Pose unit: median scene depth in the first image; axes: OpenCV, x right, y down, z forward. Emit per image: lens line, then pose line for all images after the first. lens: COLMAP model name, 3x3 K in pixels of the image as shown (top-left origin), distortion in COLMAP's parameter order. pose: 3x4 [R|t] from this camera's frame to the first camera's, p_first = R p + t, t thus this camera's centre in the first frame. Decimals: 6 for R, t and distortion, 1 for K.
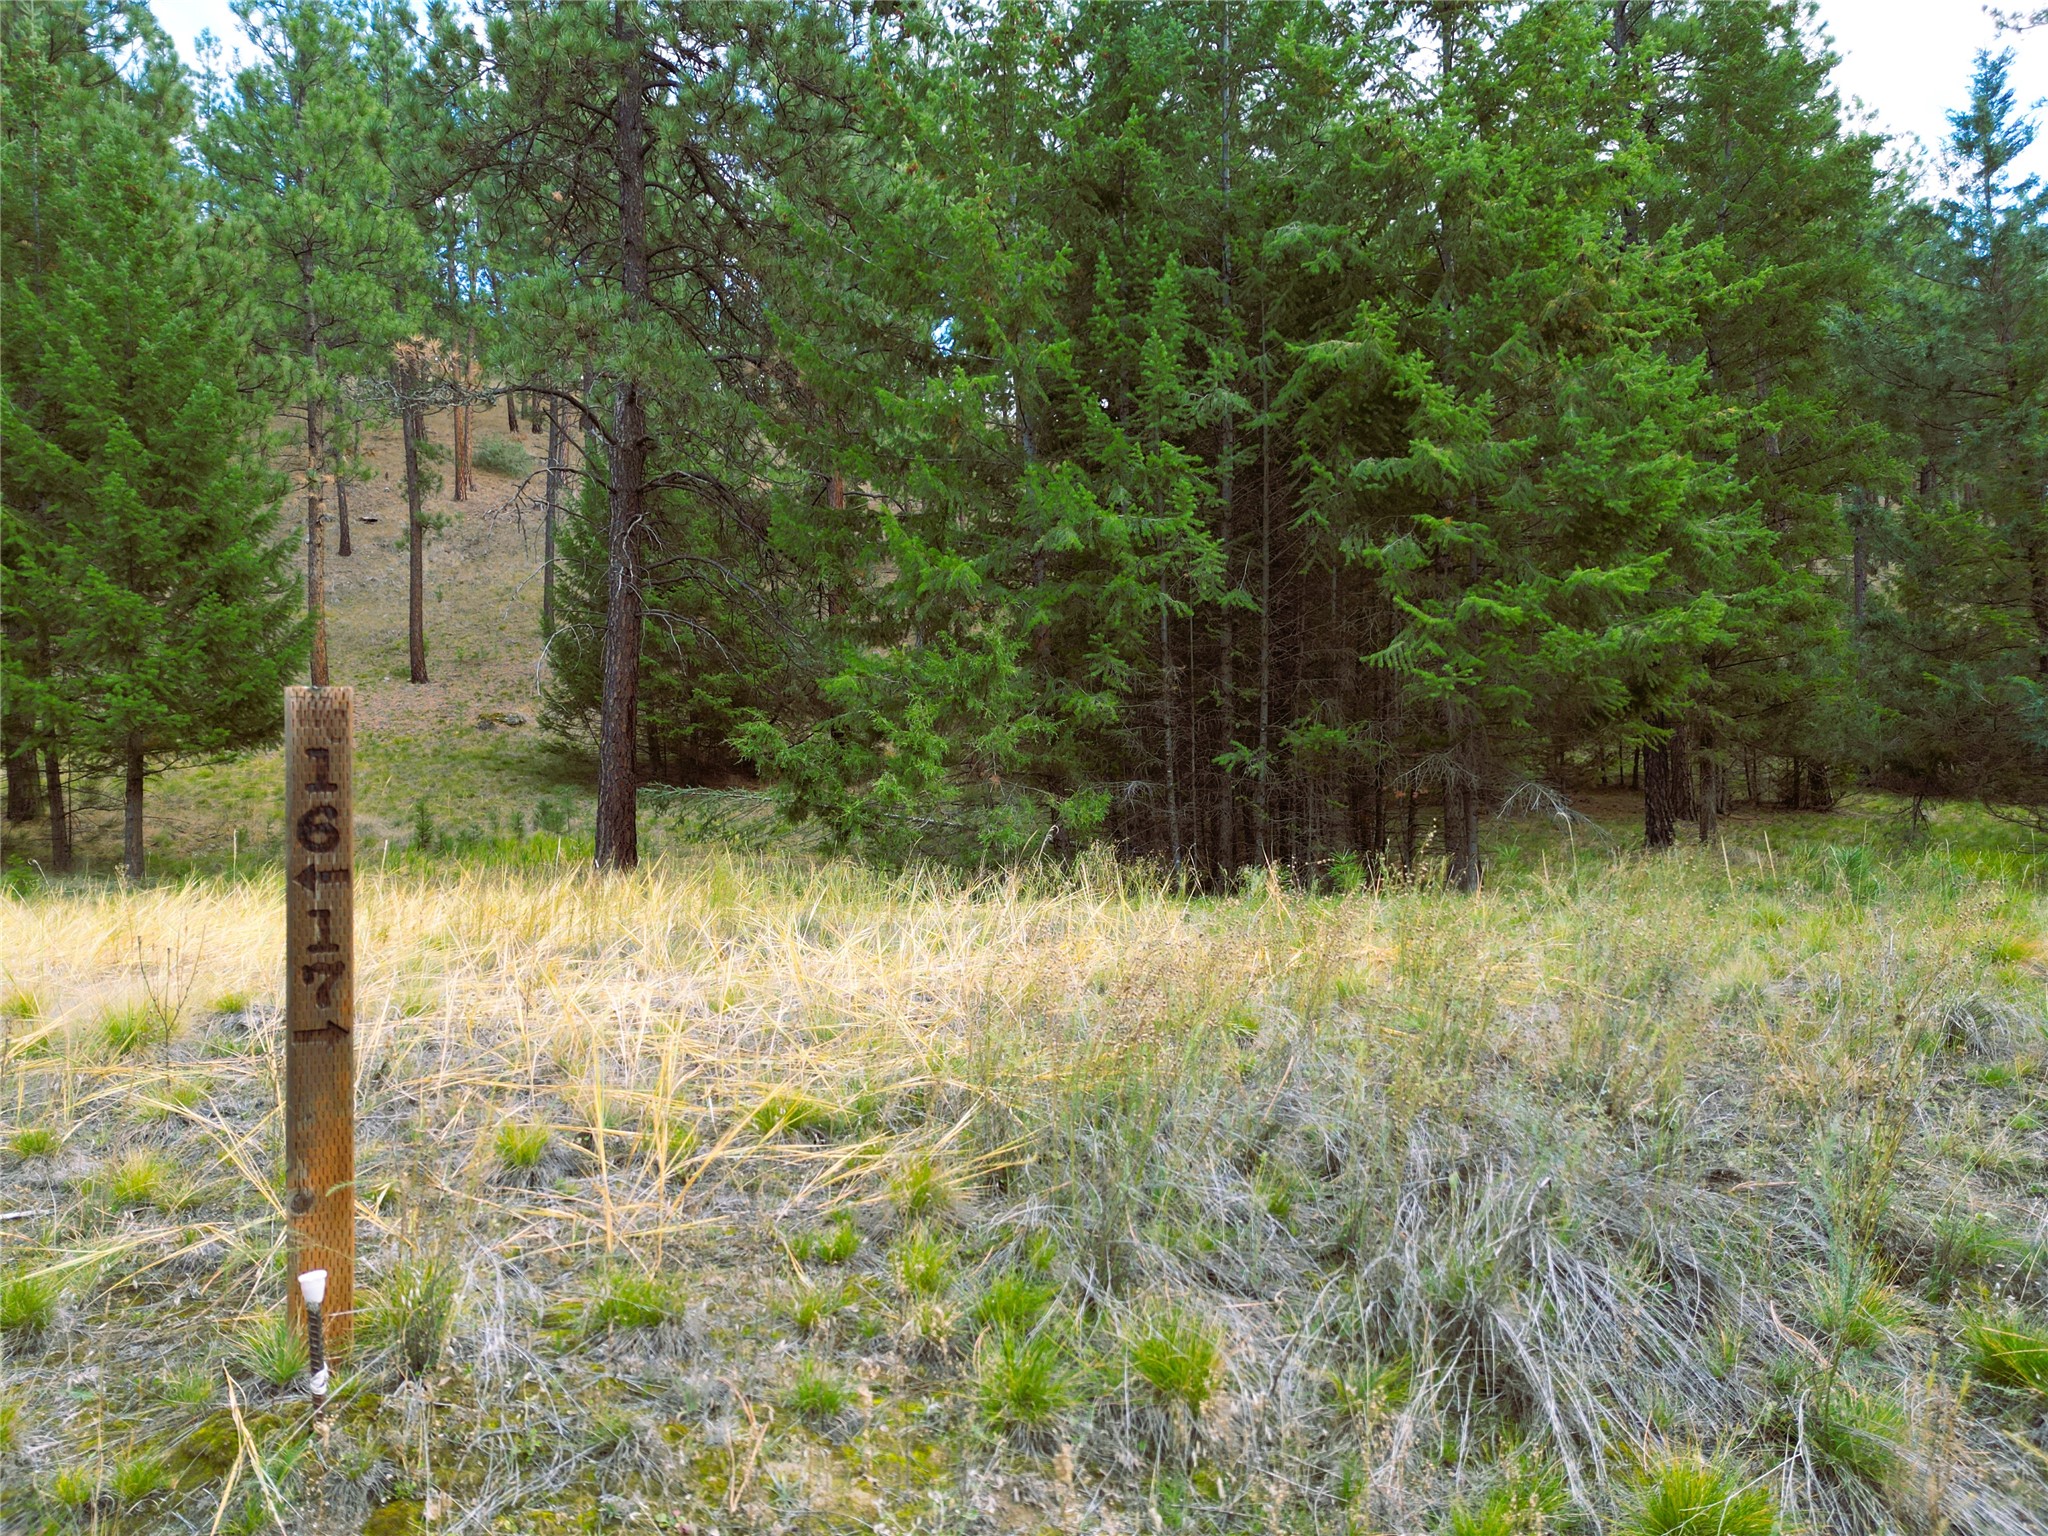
lens RADIAL K [[1420.5, 0, 1026.3], [0, 1420.5, 765.1], [0, 0, 1]] dist [0.081896, -0.075929]
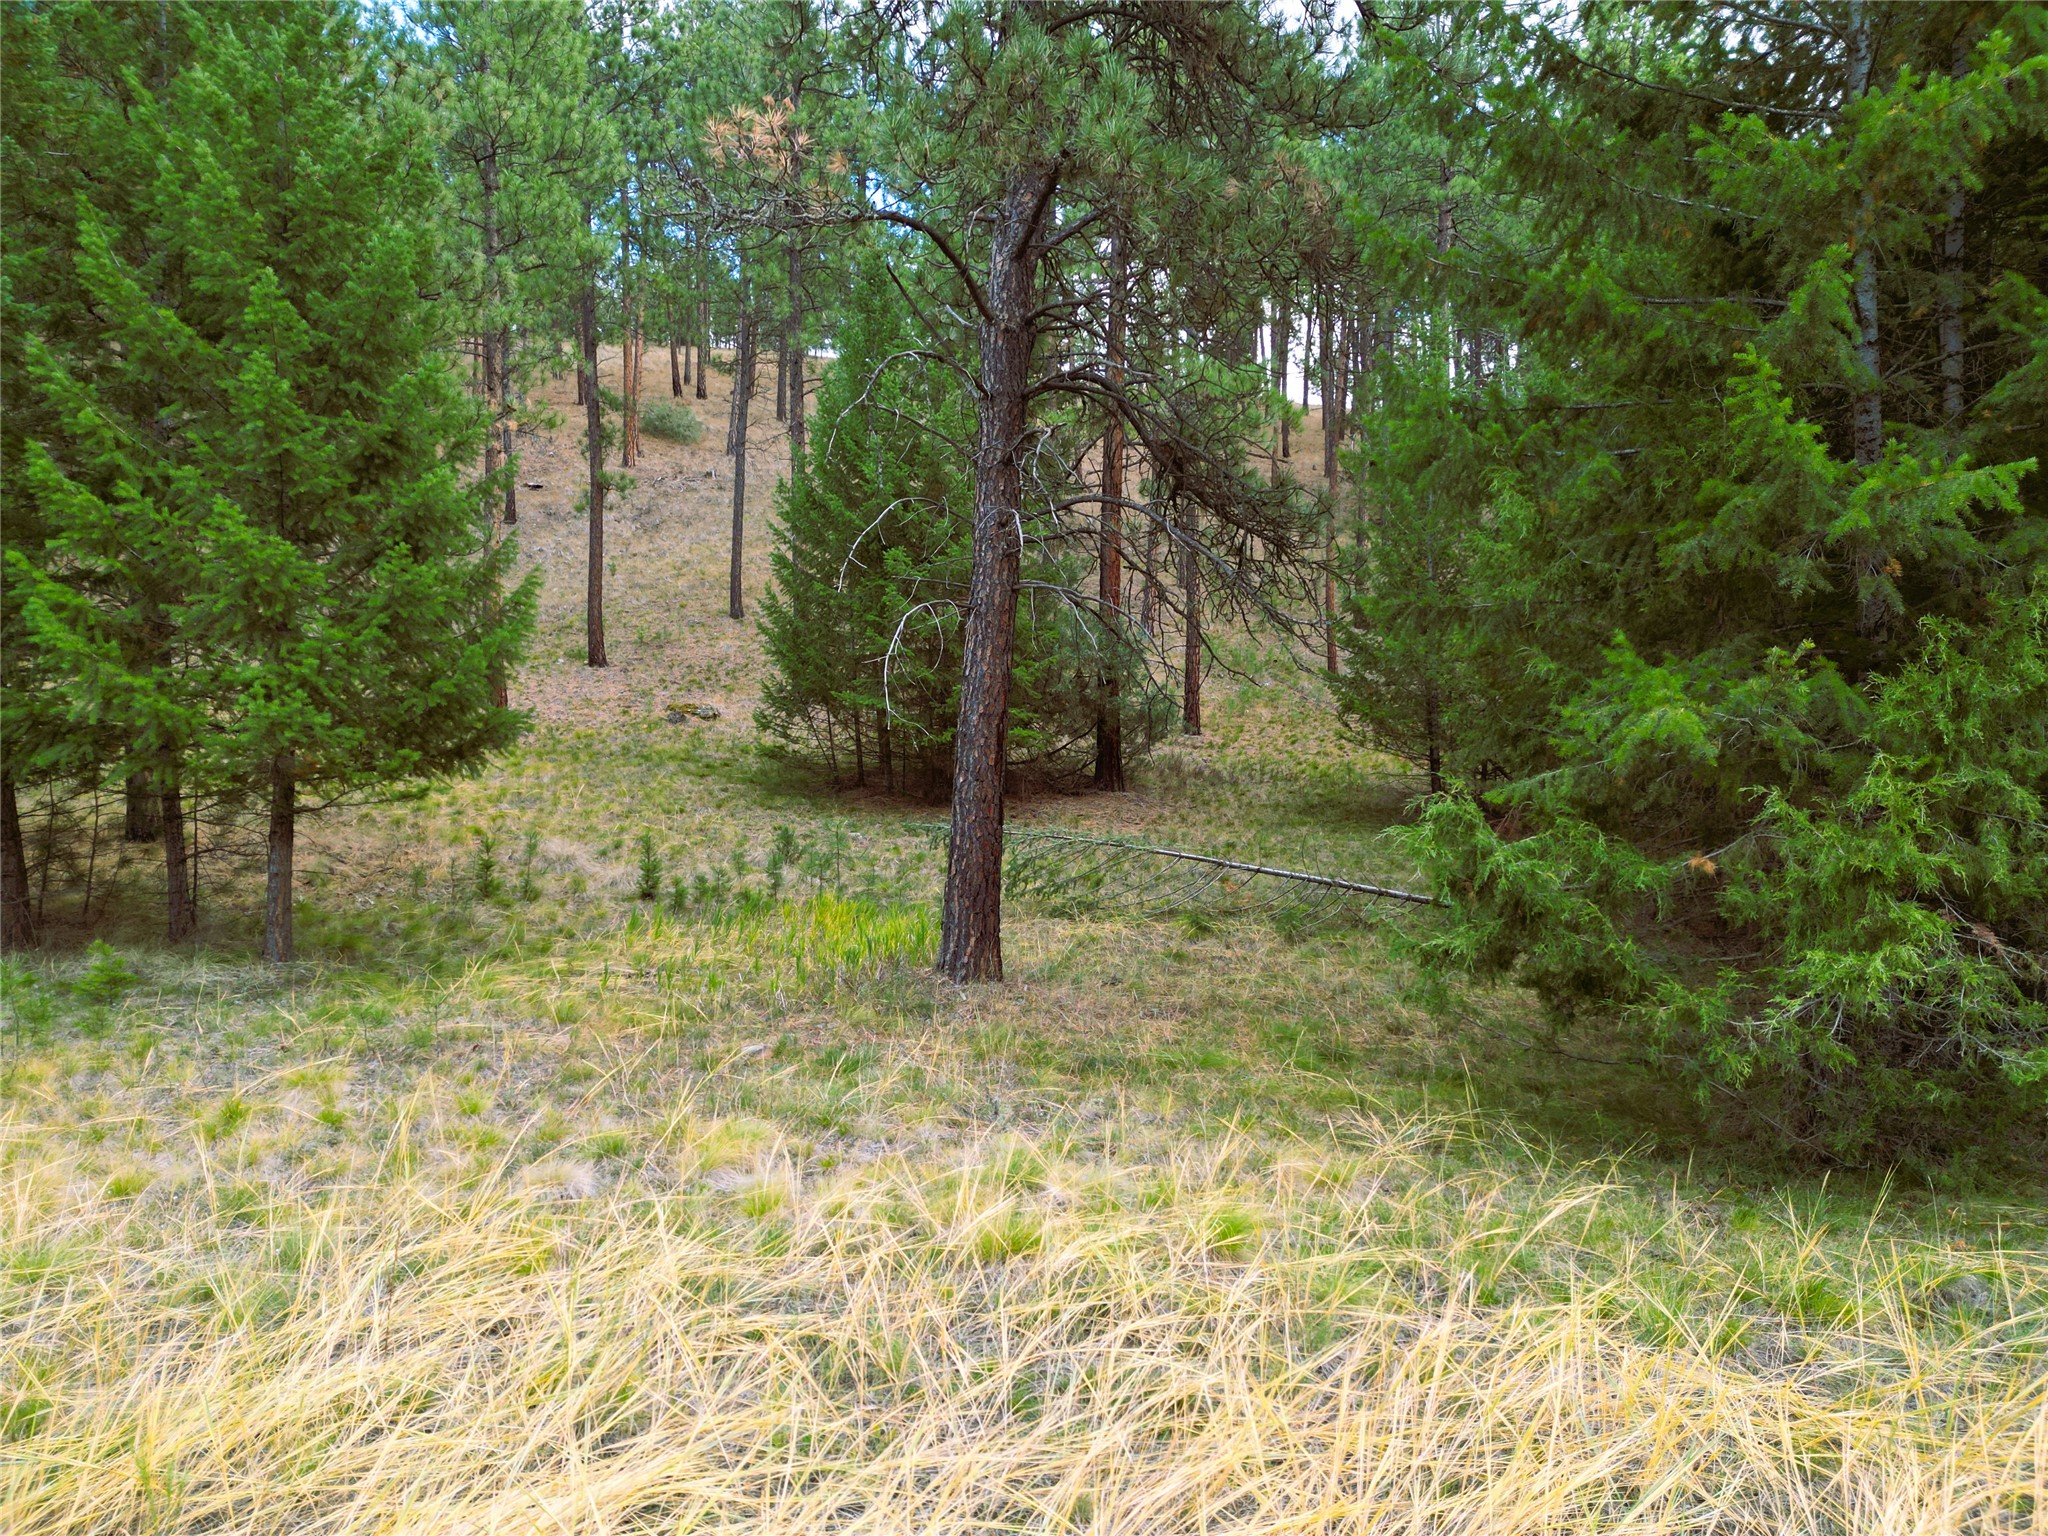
lens RADIAL K [[1420.5, 0, 1026.3], [0, 1420.5, 765.1], [0, 0, 1]] dist [0.081896, -0.075929]
pose [[0.996533, 0.025003, -0.079355, -0.153439], [-0.024170, 0.999642, 0.011437, -0.022355], [0.079612, -0.009479, 0.996781, 0.253063]]
